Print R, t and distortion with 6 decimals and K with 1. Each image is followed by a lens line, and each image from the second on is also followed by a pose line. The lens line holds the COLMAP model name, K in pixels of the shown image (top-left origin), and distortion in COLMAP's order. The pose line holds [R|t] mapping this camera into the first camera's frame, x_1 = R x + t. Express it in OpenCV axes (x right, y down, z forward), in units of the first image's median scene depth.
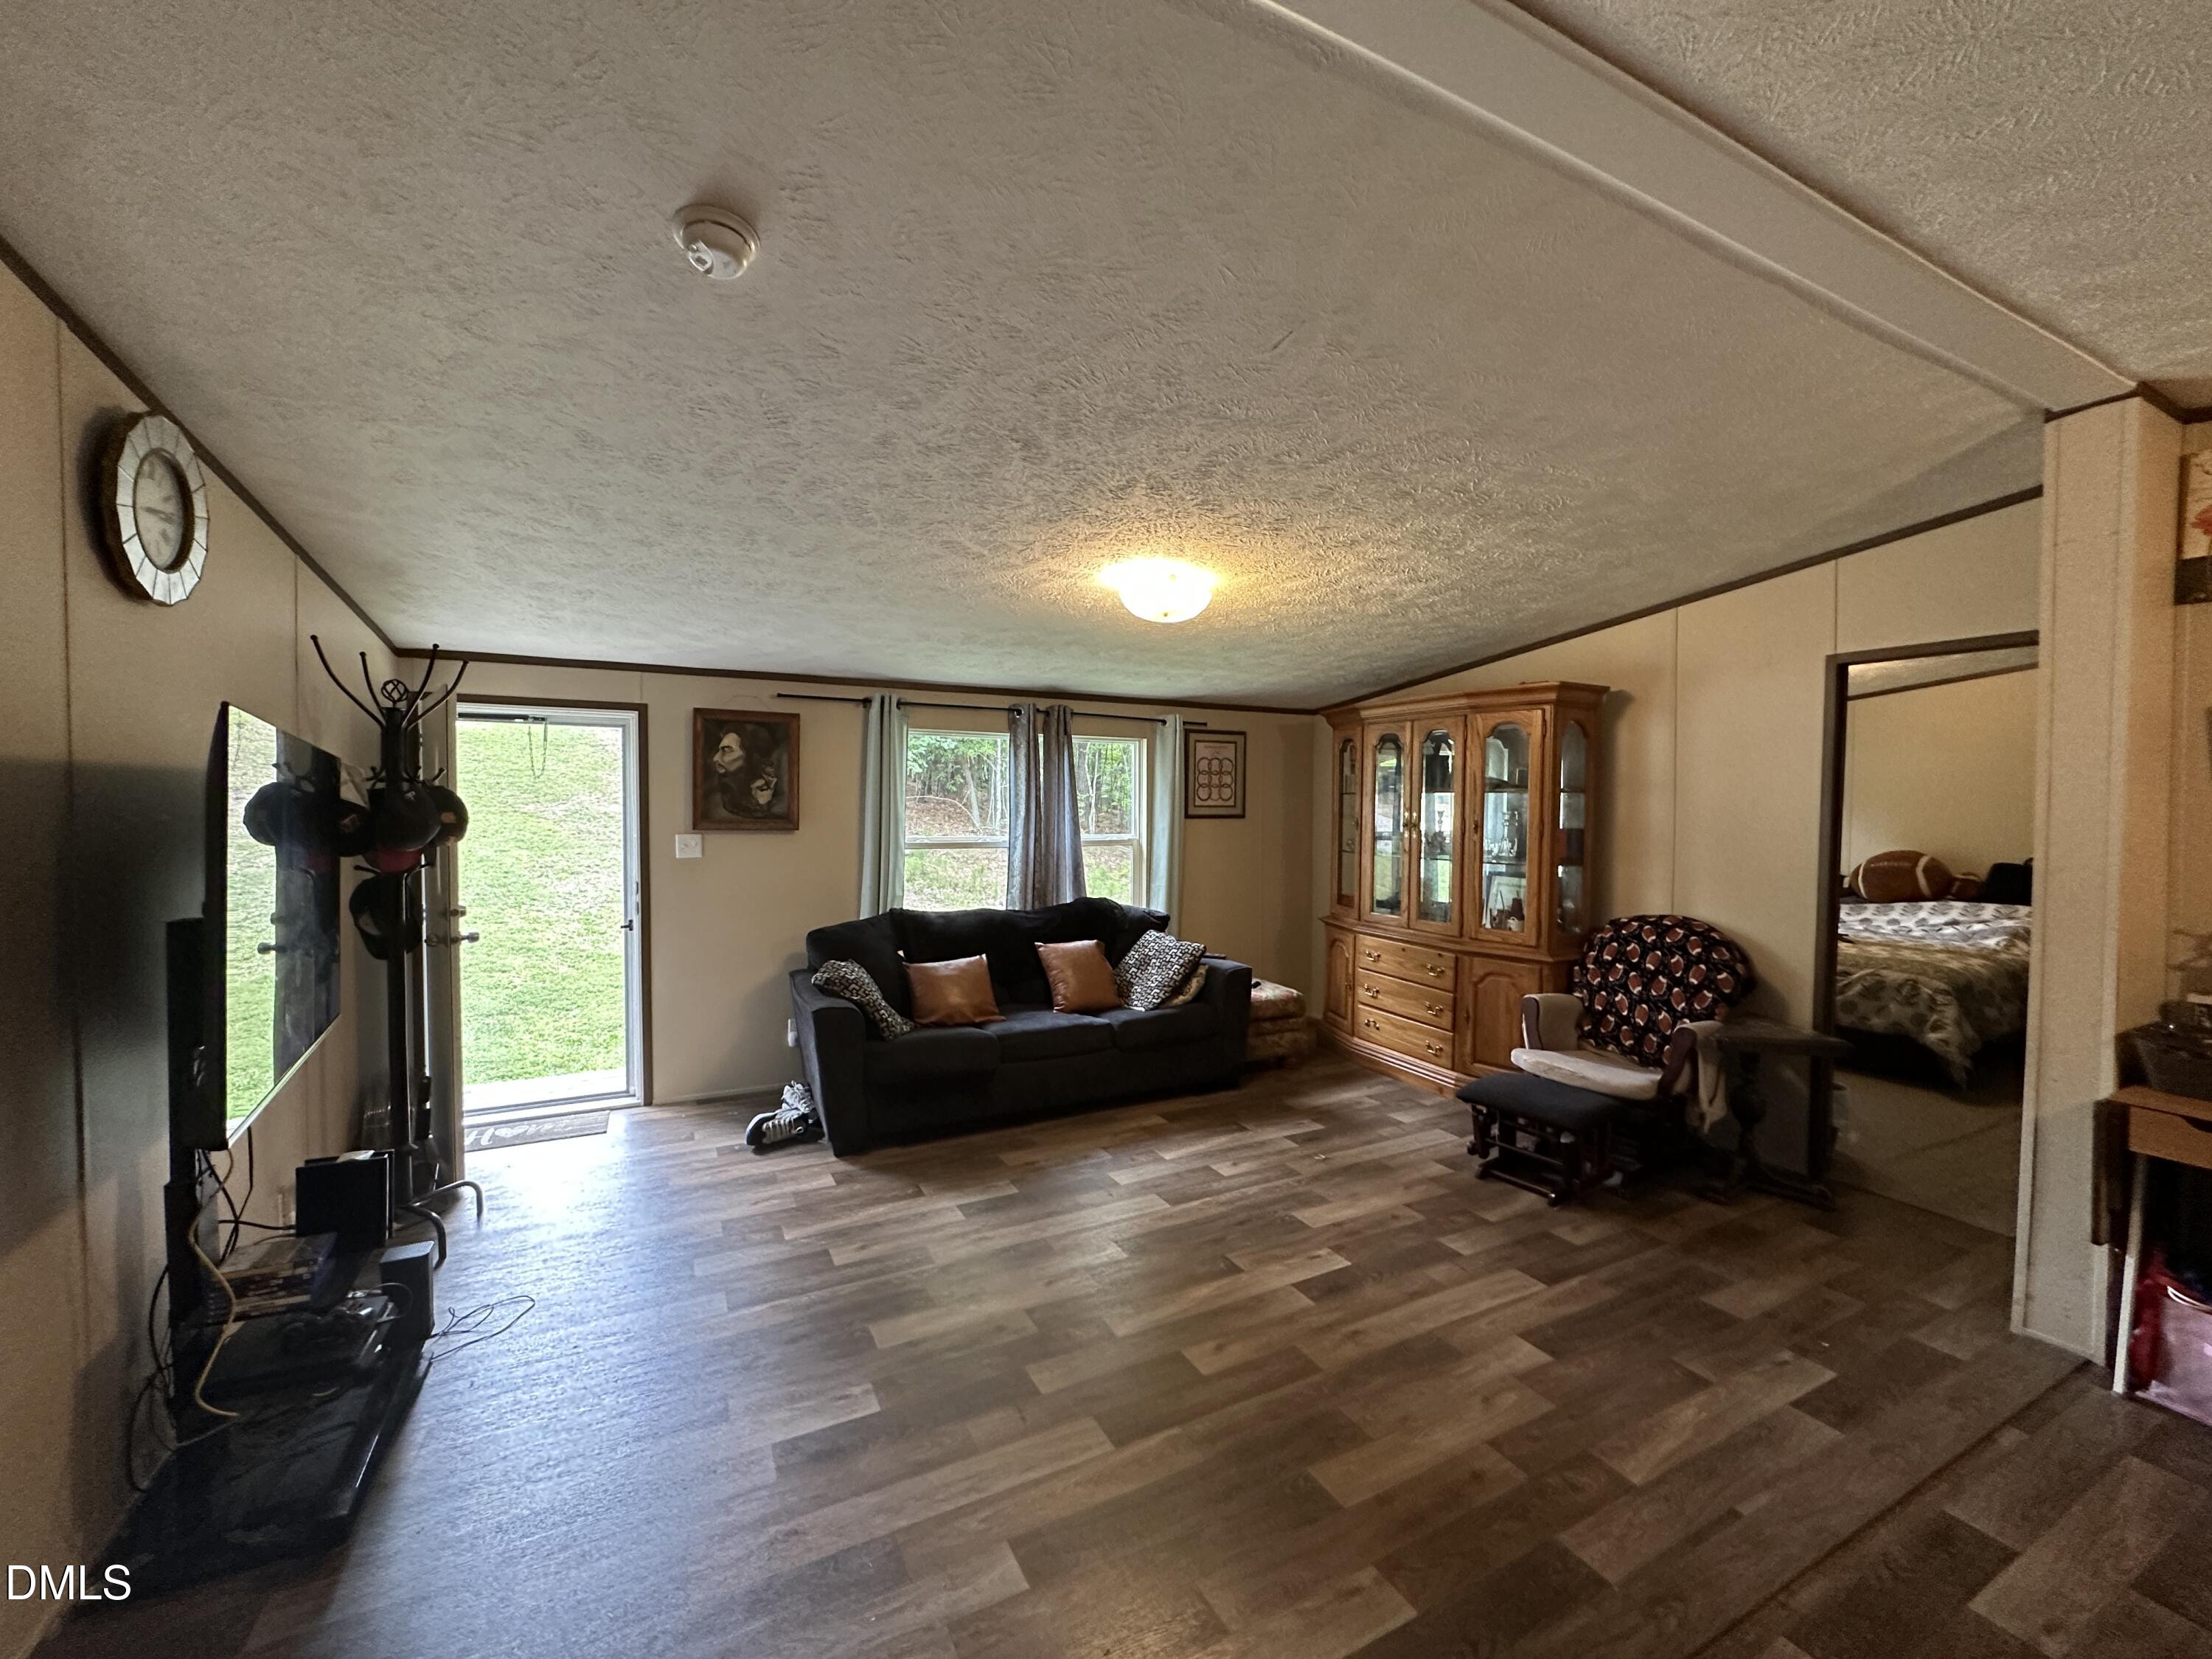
lens RADIAL K [[883.5, 0, 1104.7], [0, 883.5, 824.5], [0, 0, 1]] dist [-0.004653, 0.000819]
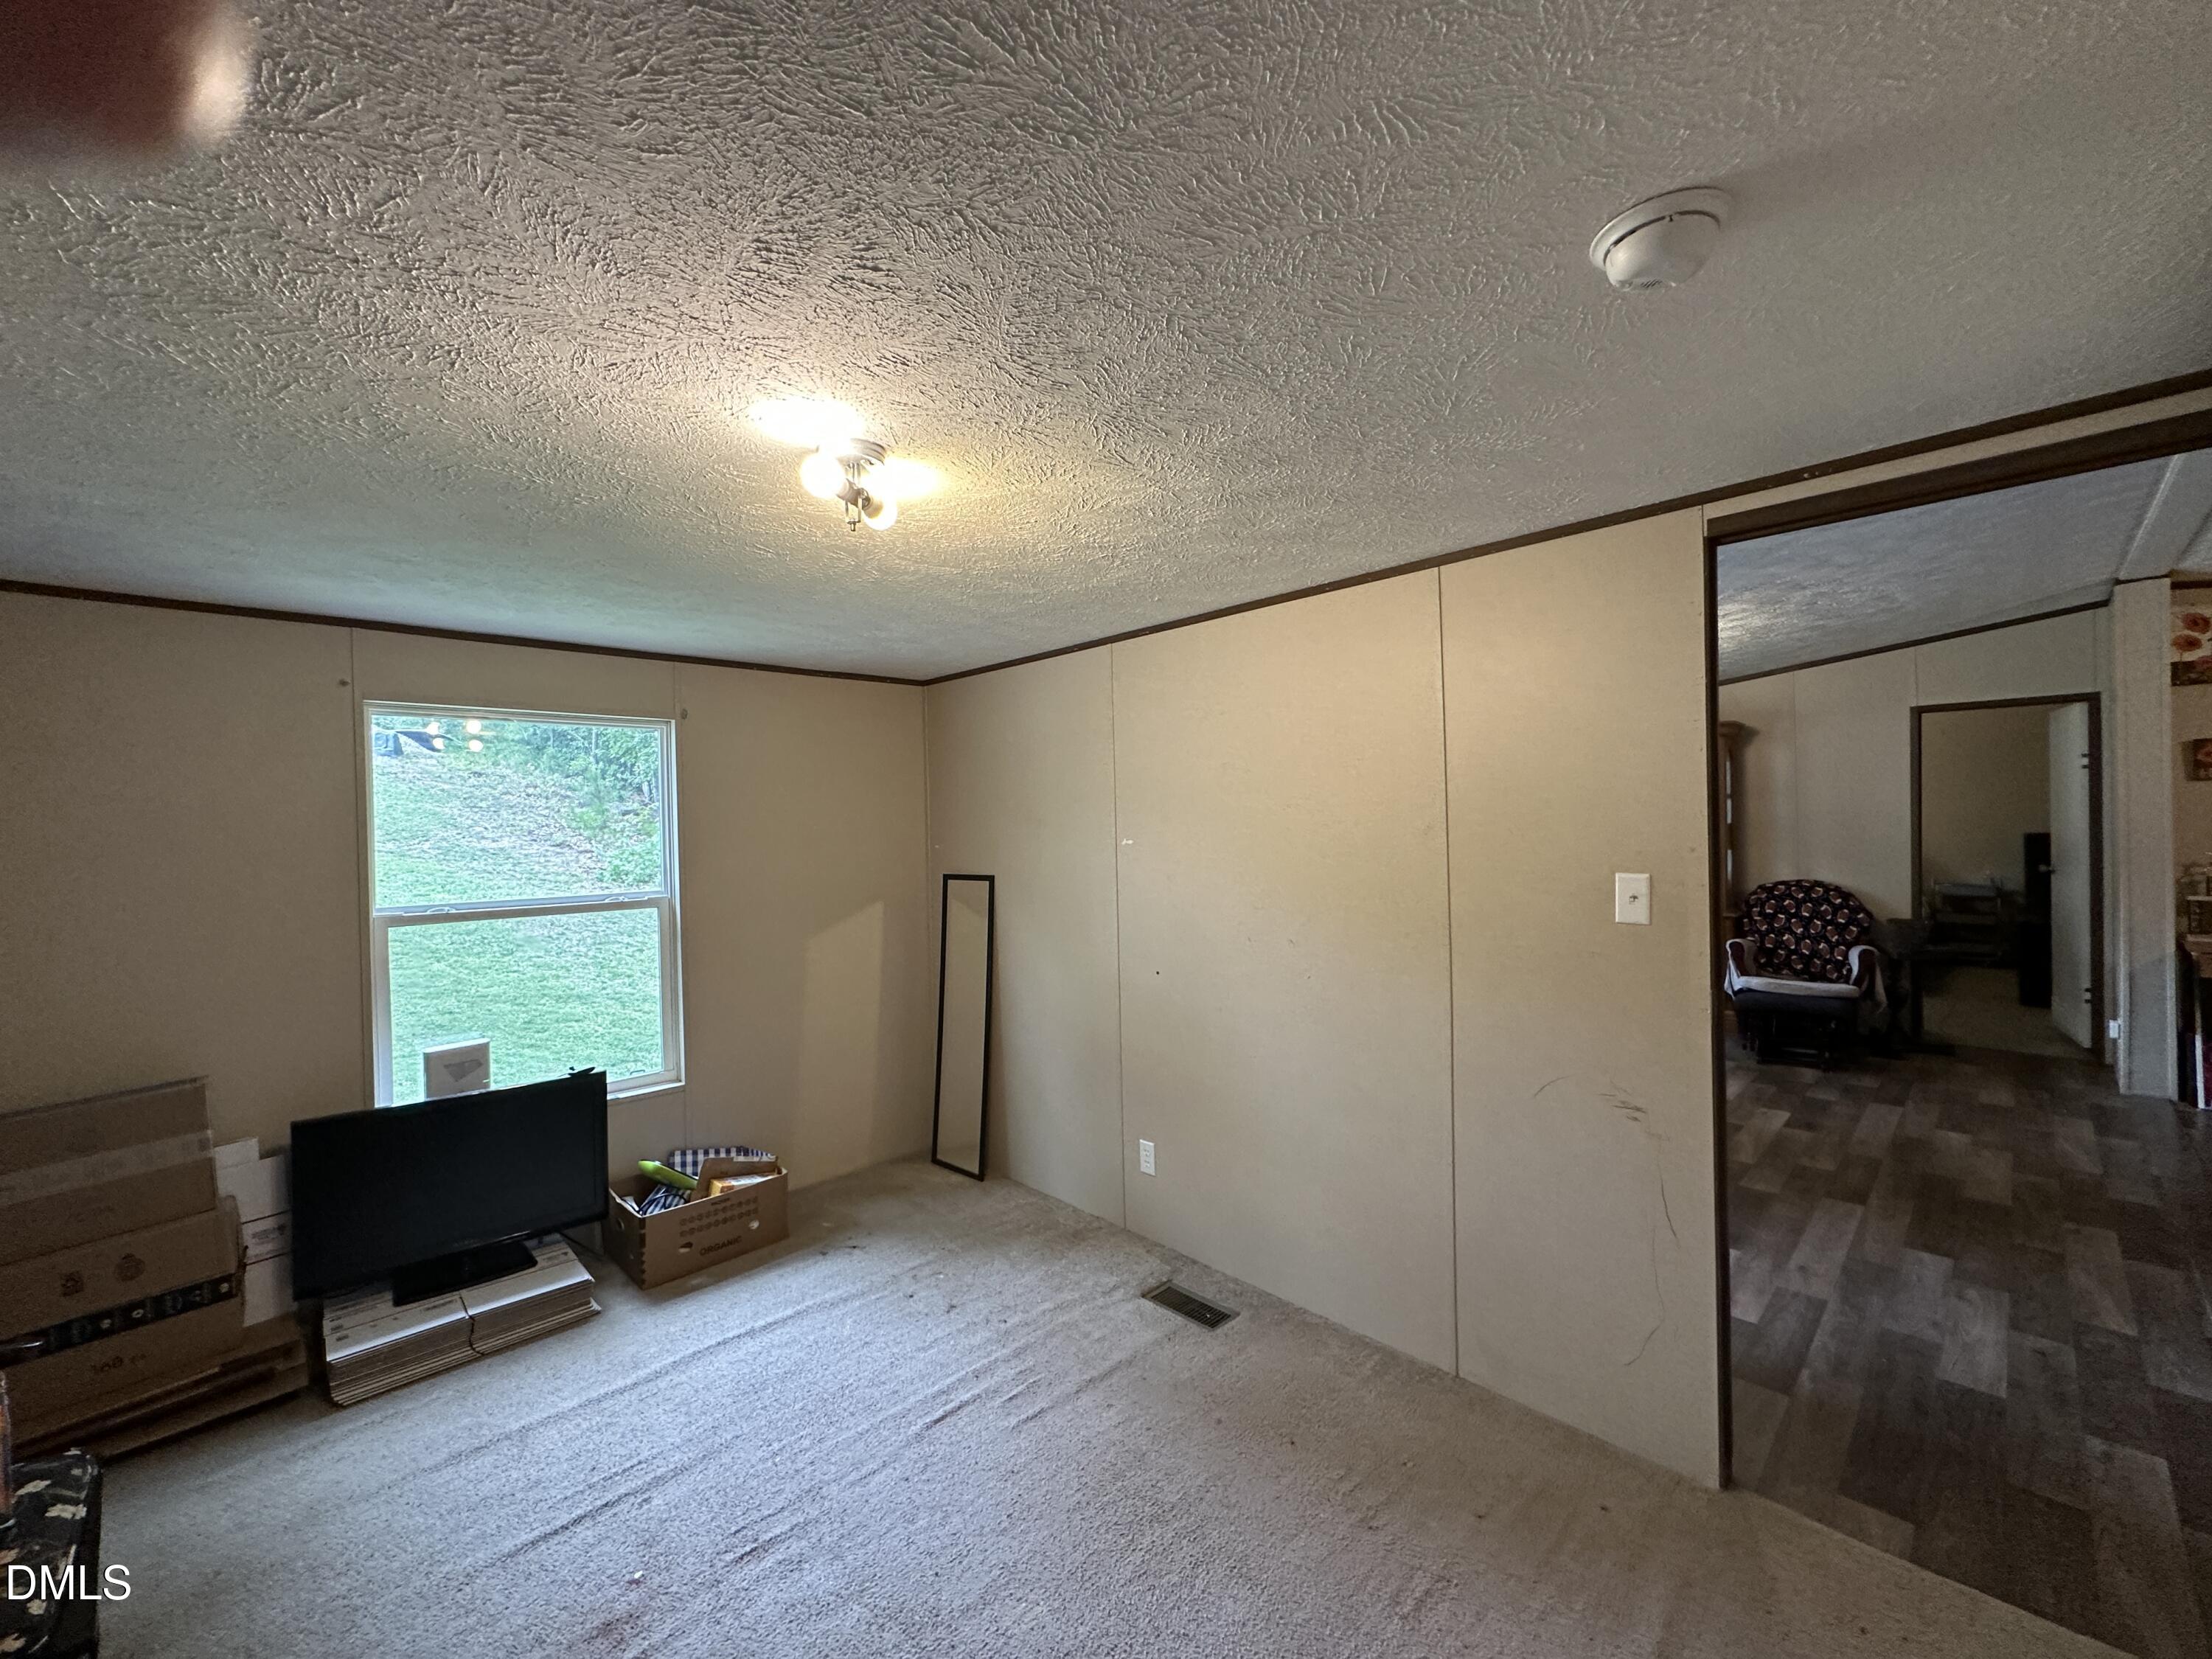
lens RADIAL K [[883.5, 0, 1104.2], [0, 883.5, 826.0], [0, 0, 1]] dist [-0.004653, 0.000819]
pose [[0.957611, -0.025304, 0.286952, -0.807614], [0.032070, 0.999307, -0.018900, 0.003614], [-0.286274, 0.027301, 0.957759, -0.069127]]
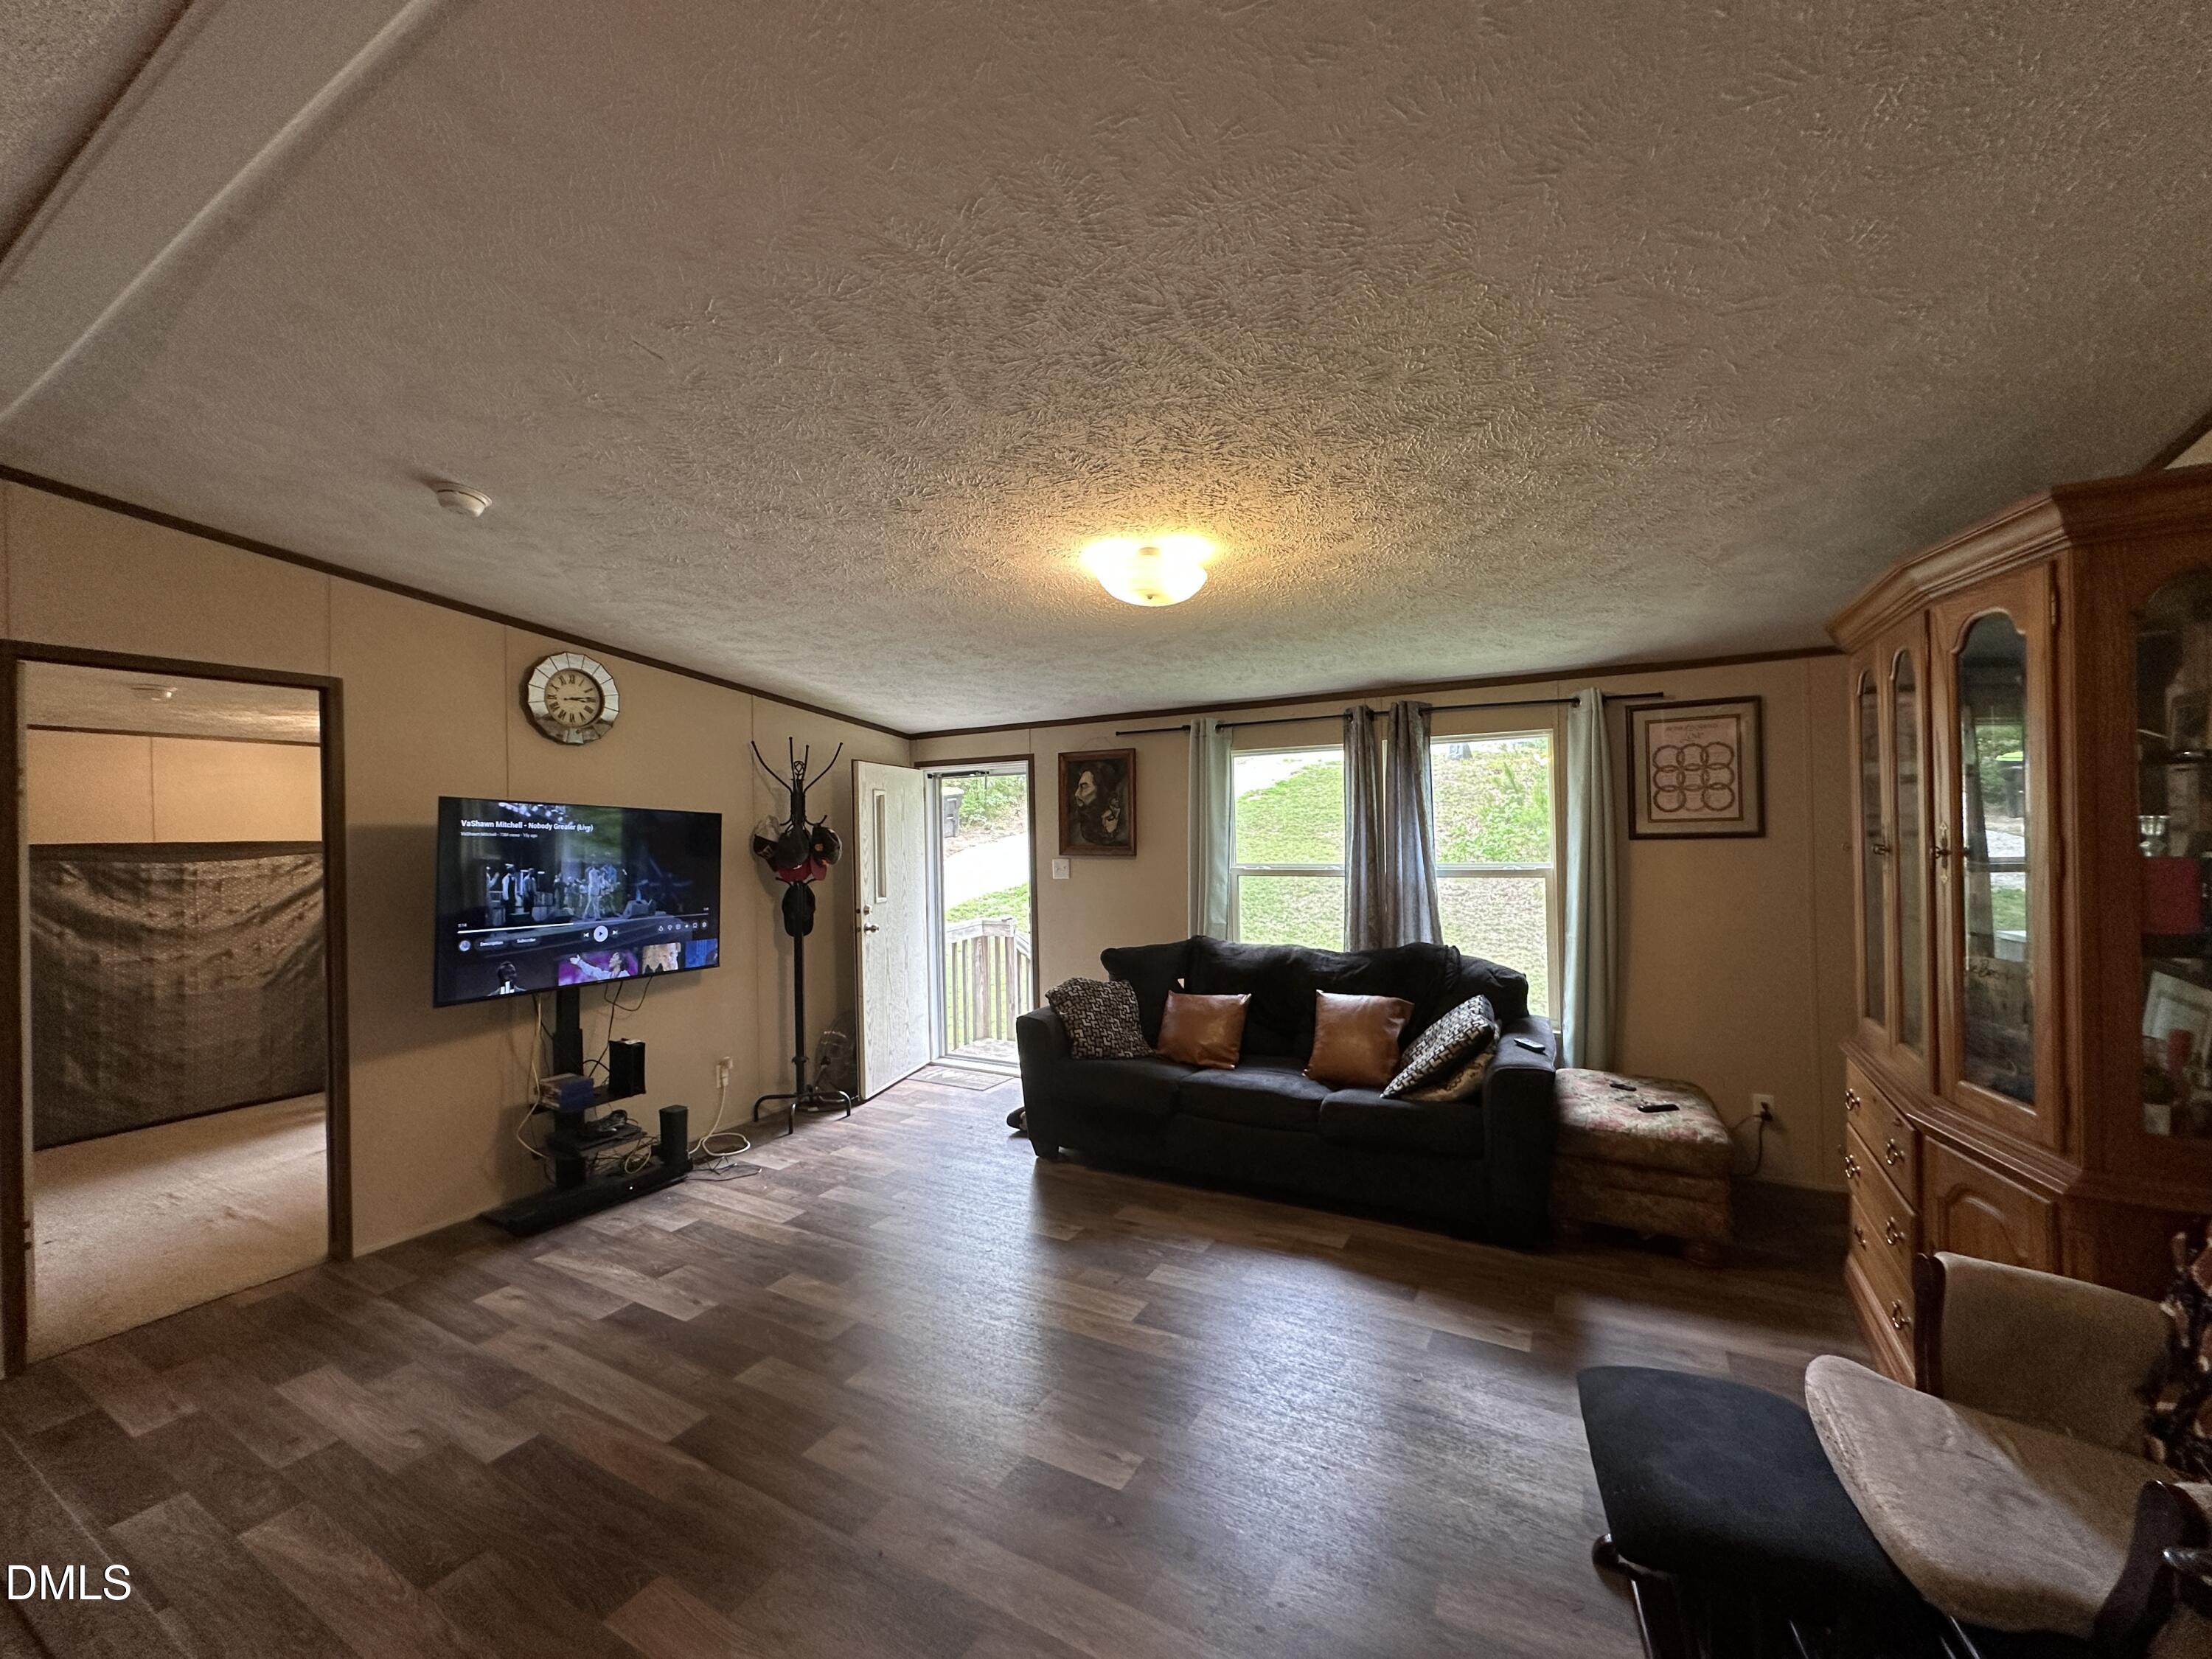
lens RADIAL K [[883.5, 0, 1107.1], [0, 883.5, 830.1], [0, 0, 1]] dist [-0.004653, 0.000819]
pose [[0.553863, -0.021816, -0.832322, 0.553798], [0.003613, 0.999710, -0.023799, 0.000288], [0.832600, 0.010175, 0.553781, 0.391162]]
